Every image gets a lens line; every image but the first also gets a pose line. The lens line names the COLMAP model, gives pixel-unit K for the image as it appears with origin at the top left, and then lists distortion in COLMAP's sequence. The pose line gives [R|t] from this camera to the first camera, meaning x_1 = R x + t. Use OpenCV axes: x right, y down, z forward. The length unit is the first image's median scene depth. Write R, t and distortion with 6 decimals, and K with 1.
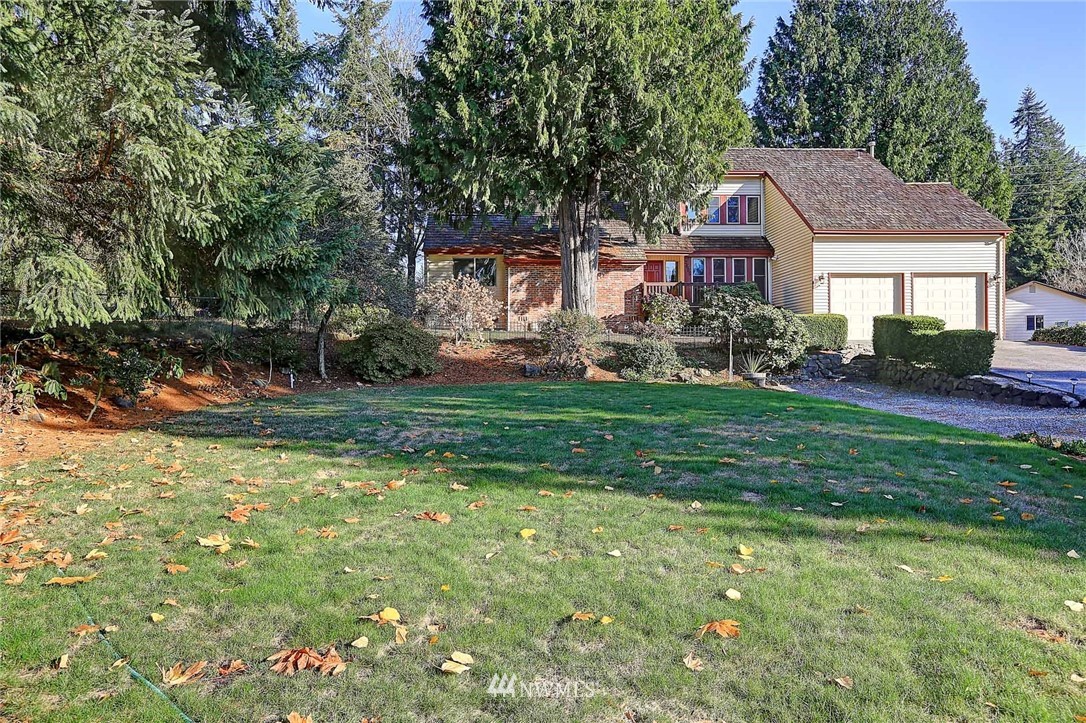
lens RADIAL K [[830.6, 0, 543.0], [0, 830.6, 361.5], [0, 0, 1]] dist [0.000790, 0.092286]
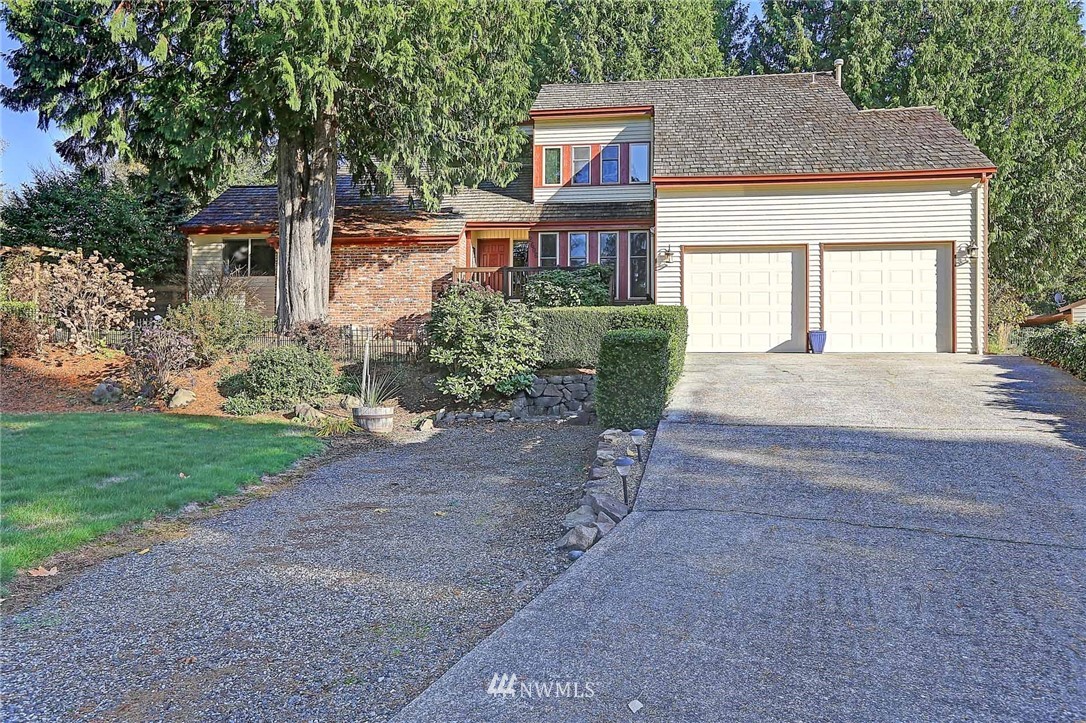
lens RADIAL K [[830.6, 0, 543.0], [0, 830.6, 361.5], [0, 0, 1]] dist [0.000790, 0.092286]
pose [[0.978303, 0.009436, -0.206965, 0.365538], [-0.012067, 0.999862, -0.011451, -0.009291], [0.206829, 0.013700, 0.978281, 0.351703]]
